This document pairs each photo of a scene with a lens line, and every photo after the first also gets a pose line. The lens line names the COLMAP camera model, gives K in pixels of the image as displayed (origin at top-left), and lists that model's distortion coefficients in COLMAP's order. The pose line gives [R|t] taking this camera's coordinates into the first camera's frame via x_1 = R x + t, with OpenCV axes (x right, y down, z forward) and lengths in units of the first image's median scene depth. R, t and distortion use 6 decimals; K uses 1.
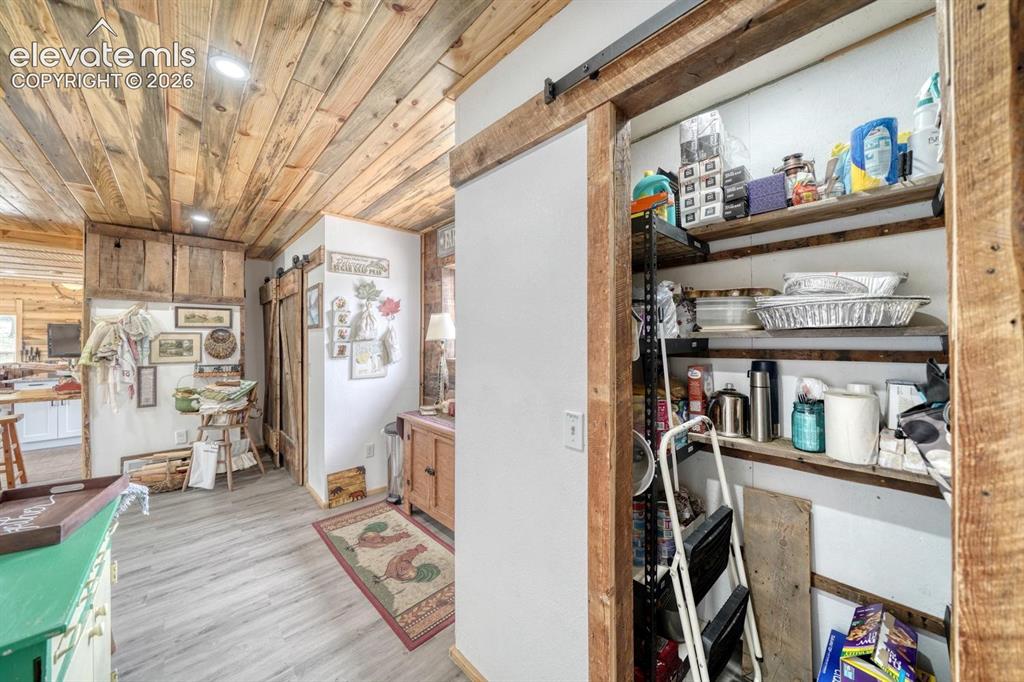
lens RADIAL K [[354.3, 0, 515.3], [0, 354.3, 338.7], [0, 0, 1]] dist [0.002050, 0.000111]
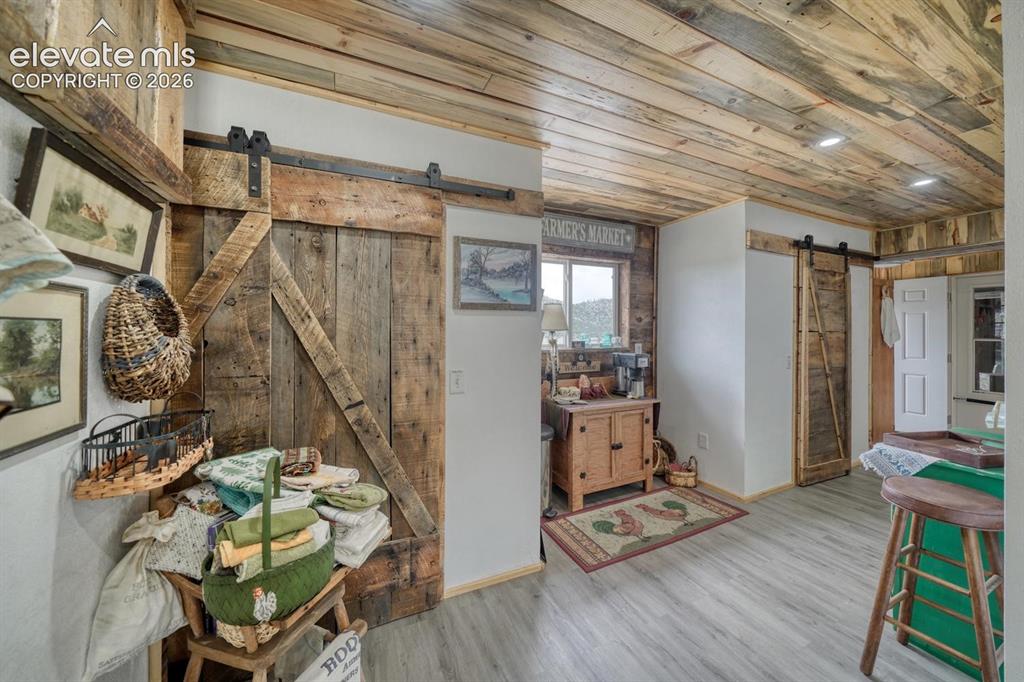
lens RADIAL K [[354.3, 0, 505.5], [0, 354.3, 332.2], [0, 0, 1]] dist [0.002050, 0.000111]
pose [[0.316948, 0.000726, 0.948443, -1.552580], [-0.005794, 0.999983, 0.001170, 0.013498], [-0.948425, -0.005867, 0.316947, 1.075101]]
